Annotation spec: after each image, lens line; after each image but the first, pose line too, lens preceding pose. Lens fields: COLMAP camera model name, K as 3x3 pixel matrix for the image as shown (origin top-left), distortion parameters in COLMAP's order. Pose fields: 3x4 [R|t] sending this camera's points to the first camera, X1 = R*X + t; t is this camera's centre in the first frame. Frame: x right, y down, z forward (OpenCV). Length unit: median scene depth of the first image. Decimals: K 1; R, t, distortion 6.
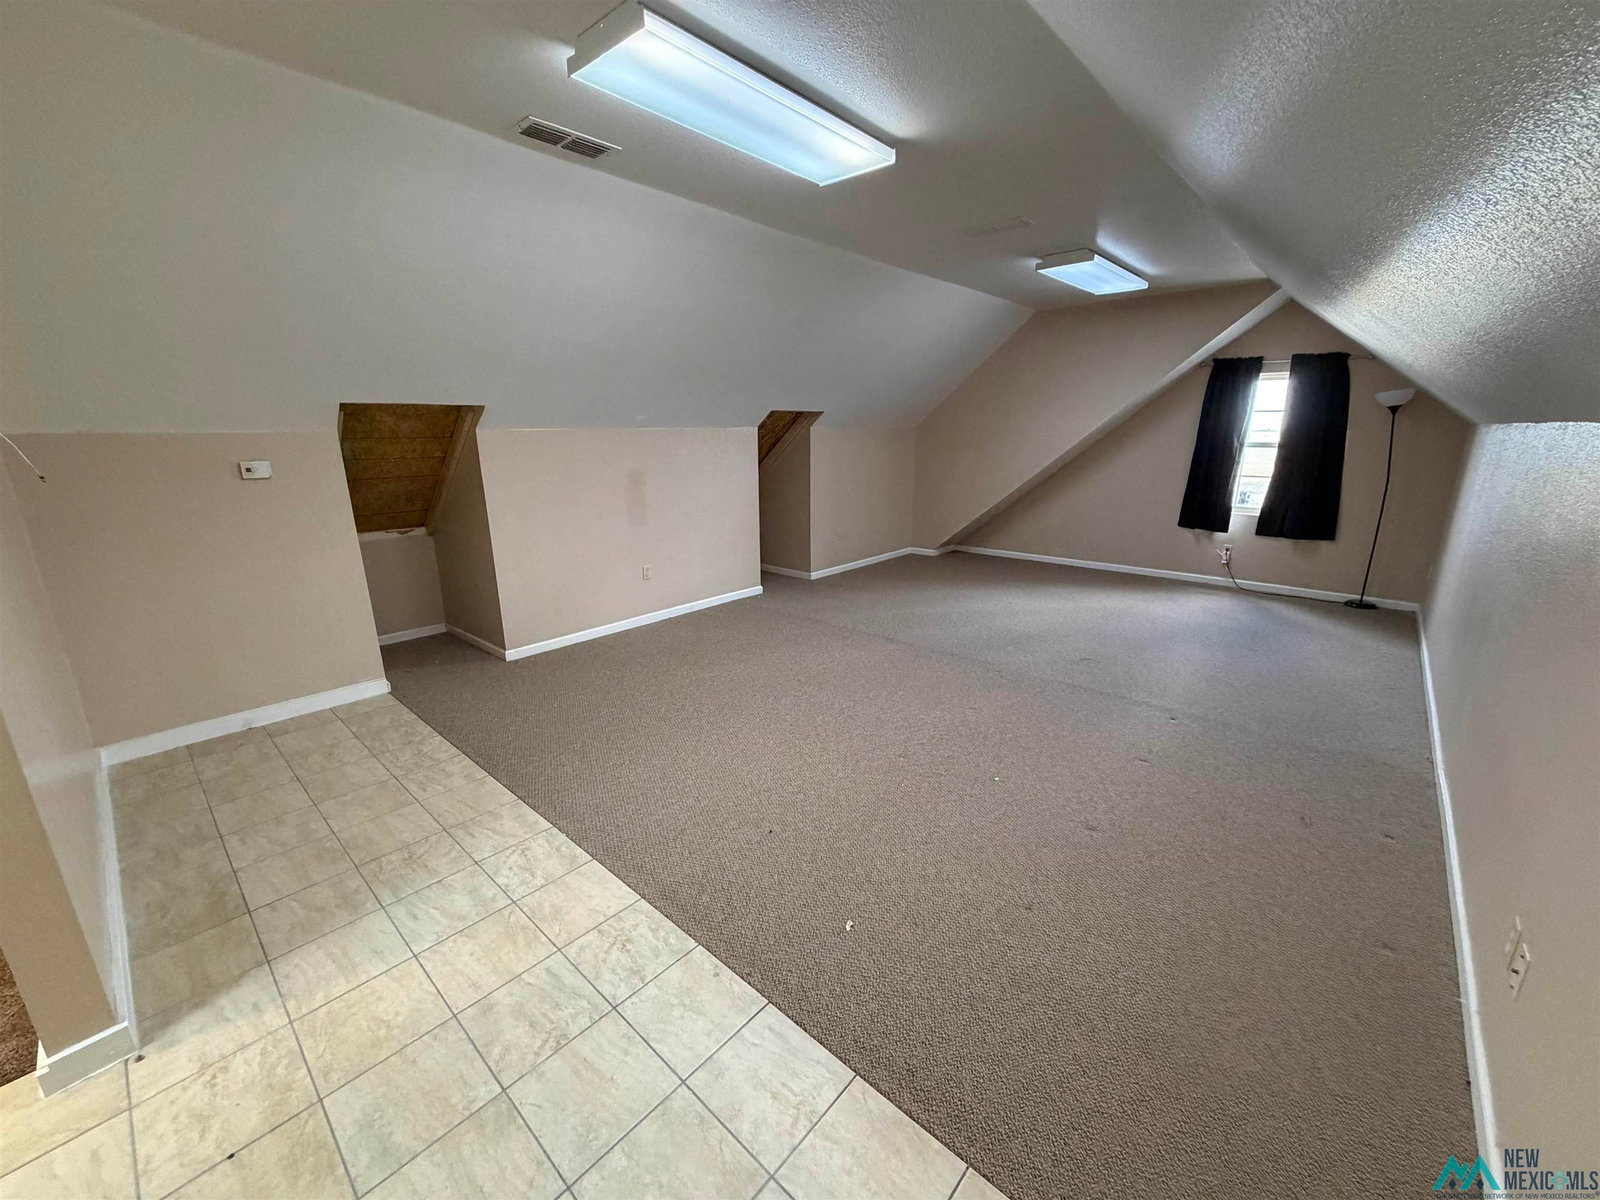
lens RADIAL K [[635.3, 0, 800.0], [0, 635.3, 600.0], [0, 0, 1]] dist [0.001398, -0.000041]
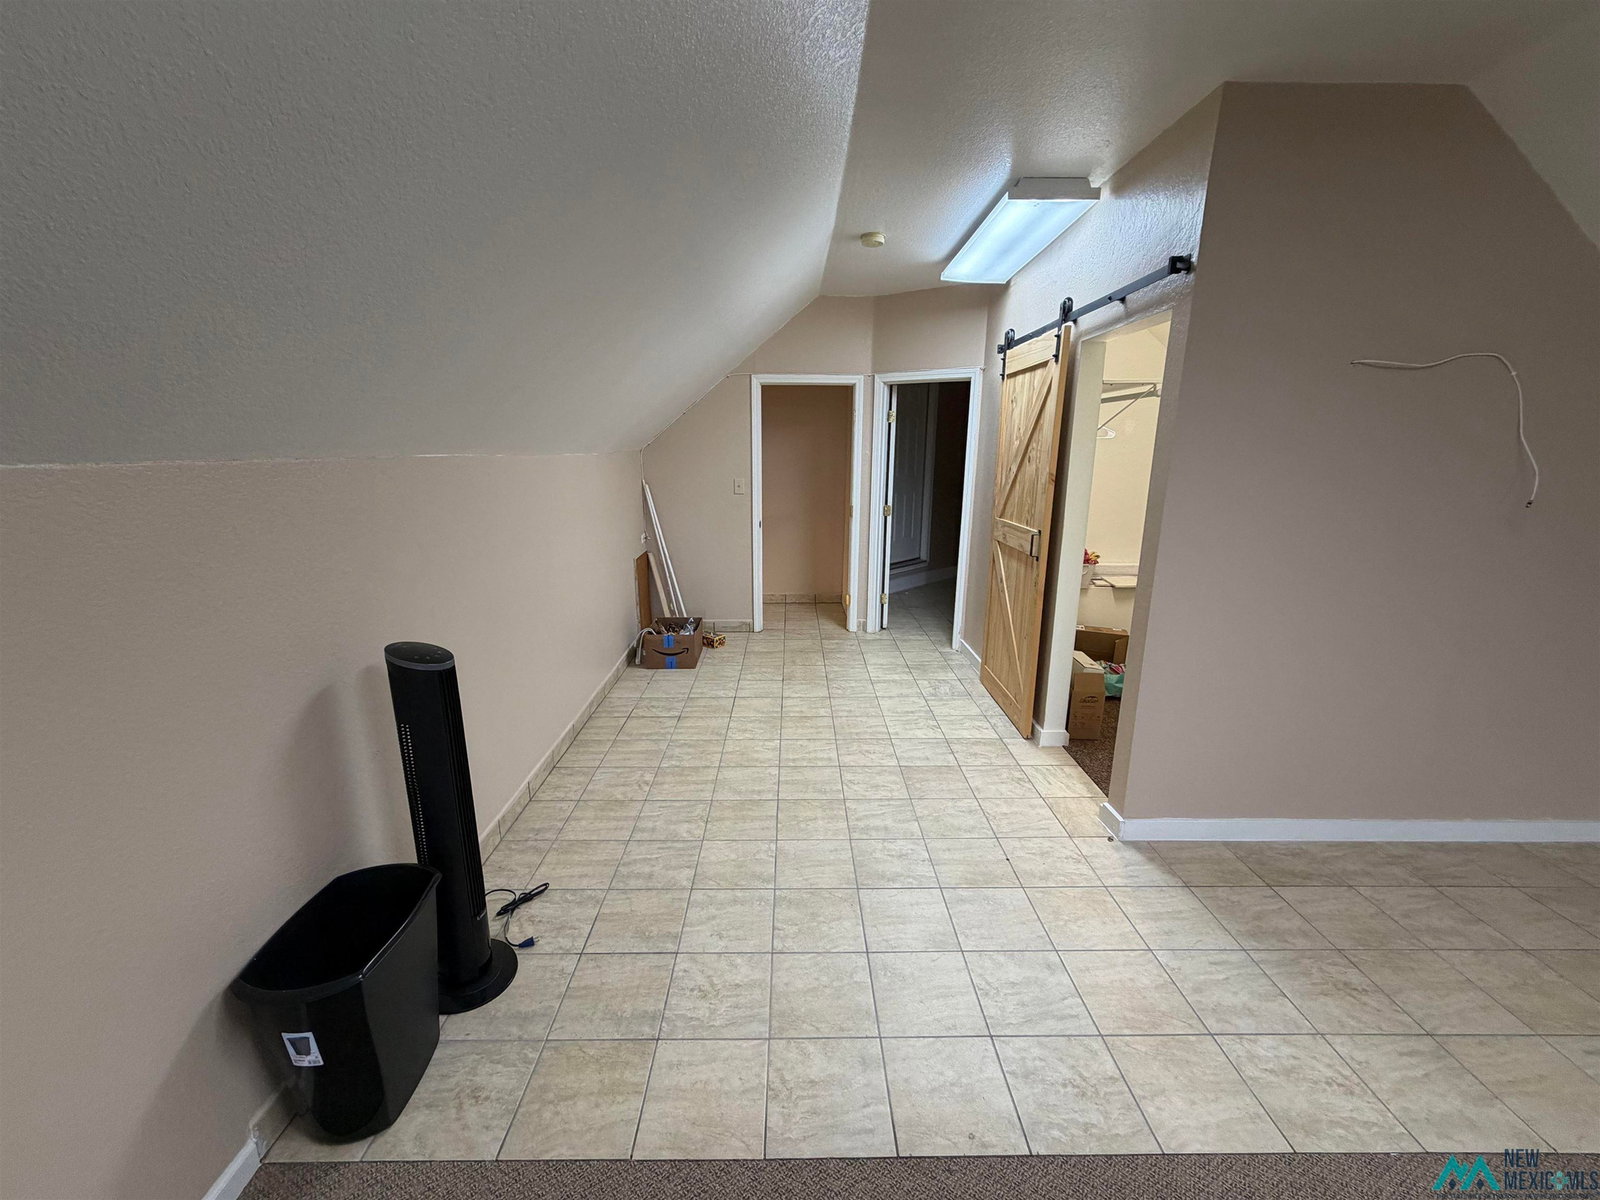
lens RADIAL K [[635.3, 0, 800.0], [0, 635.3, 600.0], [0, 0, 1]] dist [0.001398, -0.000041]
pose [[-0.733291, 0.156284, -0.661710, 0.471009], [-0.181513, 0.892905, 0.412035, -0.317815], [0.655239, 0.422250, -0.626392, 1.119901]]
